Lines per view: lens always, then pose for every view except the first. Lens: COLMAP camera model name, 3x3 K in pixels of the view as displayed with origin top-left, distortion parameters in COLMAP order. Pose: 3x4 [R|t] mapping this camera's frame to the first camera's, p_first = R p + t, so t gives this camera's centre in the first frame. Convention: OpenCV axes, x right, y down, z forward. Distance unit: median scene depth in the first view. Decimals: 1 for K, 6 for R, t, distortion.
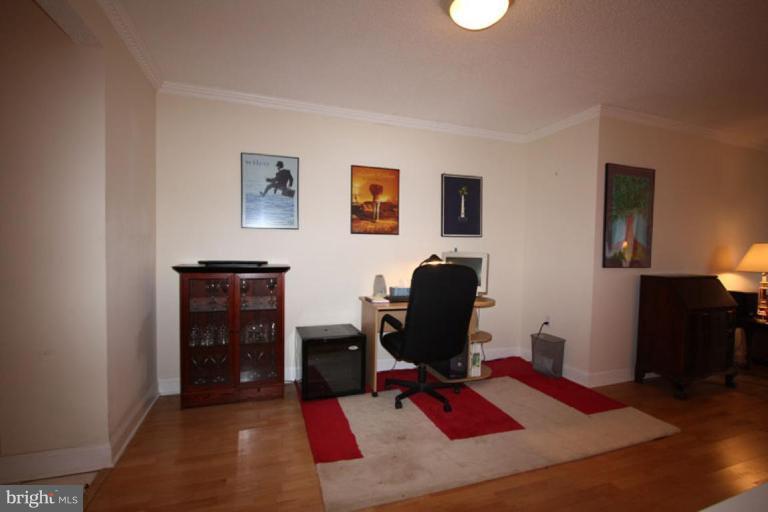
lens RADIAL K [[361.1, 0, 385.3], [0, 361.1, 259.1], [0, 0, 1]] dist [-0.012972, 0.001704]
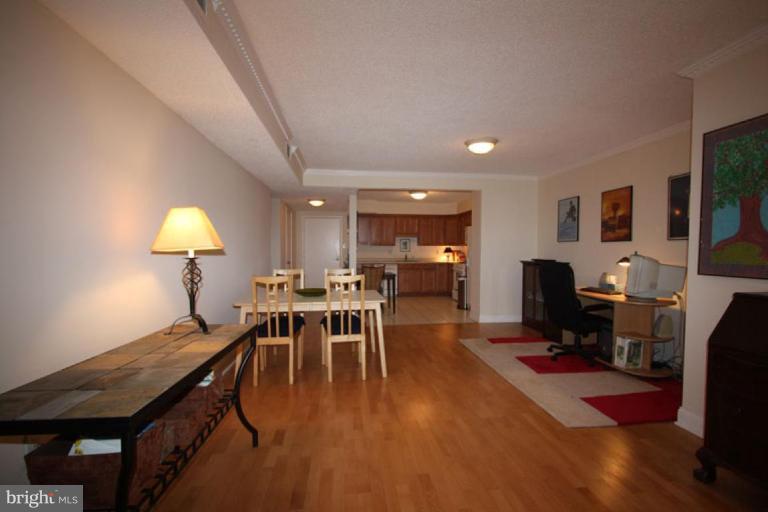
lens RADIAL K [[361.1, 0, 385.2], [0, 361.1, 253.0], [0, 0, 1]] dist [-0.012972, 0.001704]
pose [[-0.221631, -0.012804, -0.975047, 1.414320], [-0.047354, 0.998875, -0.002353, 0.012999], [0.973980, 0.045651, -0.221988, 0.506195]]
